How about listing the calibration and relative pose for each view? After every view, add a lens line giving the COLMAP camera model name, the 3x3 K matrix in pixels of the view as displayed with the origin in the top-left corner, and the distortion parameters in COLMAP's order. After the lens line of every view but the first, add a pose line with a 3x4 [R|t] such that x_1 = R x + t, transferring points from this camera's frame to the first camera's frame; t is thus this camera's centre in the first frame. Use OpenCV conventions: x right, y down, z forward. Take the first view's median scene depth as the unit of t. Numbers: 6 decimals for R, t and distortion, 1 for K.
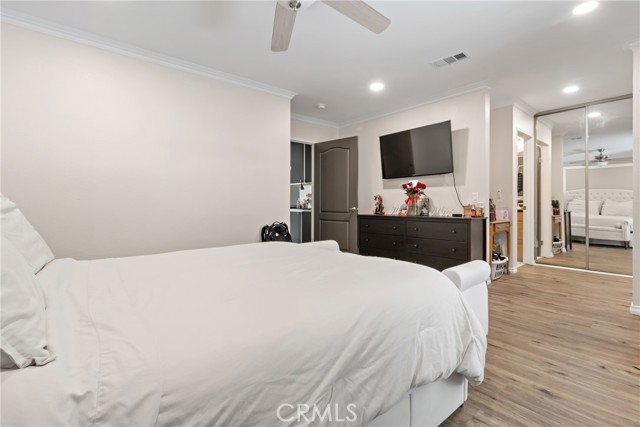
lens RADIAL K [[298.4, 0, 320.2], [0, 298.4, 209.0], [0, 0, 1]] dist [-0.000105, -0.000295]
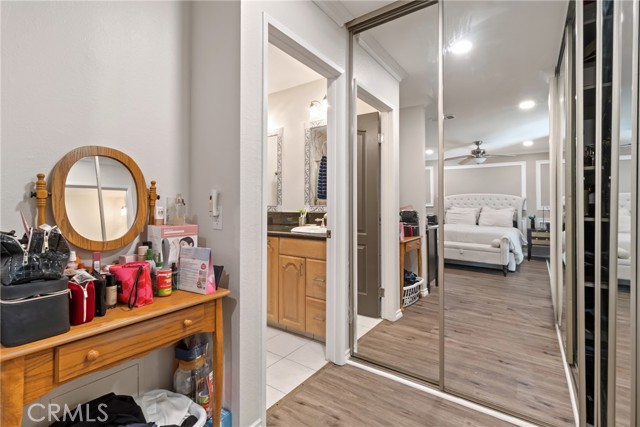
lens RADIAL K [[298.4, 0, 319.8], [0, 298.4, 207.4], [0, 0, 1]] dist [-0.000105, -0.000295]
pose [[0.966632, 0.005436, 0.256111, 0.445875], [-0.005678, 0.999984, 0.000204, -0.035575], [-0.256106, -0.001652, 0.966647, 0.458660]]
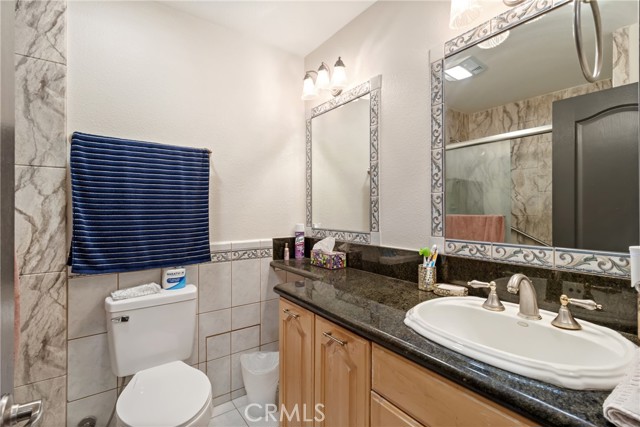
lens RADIAL K [[298.4, 0, 322.0], [0, 298.4, 212.3], [0, 0, 1]] dist [-0.000105, -0.000295]
pose [[0.998101, 0.004934, -0.061397, 0.473876], [-0.005446, 0.999952, -0.008170, -0.049986], [0.061354, 0.008489, 0.998080, 0.660469]]
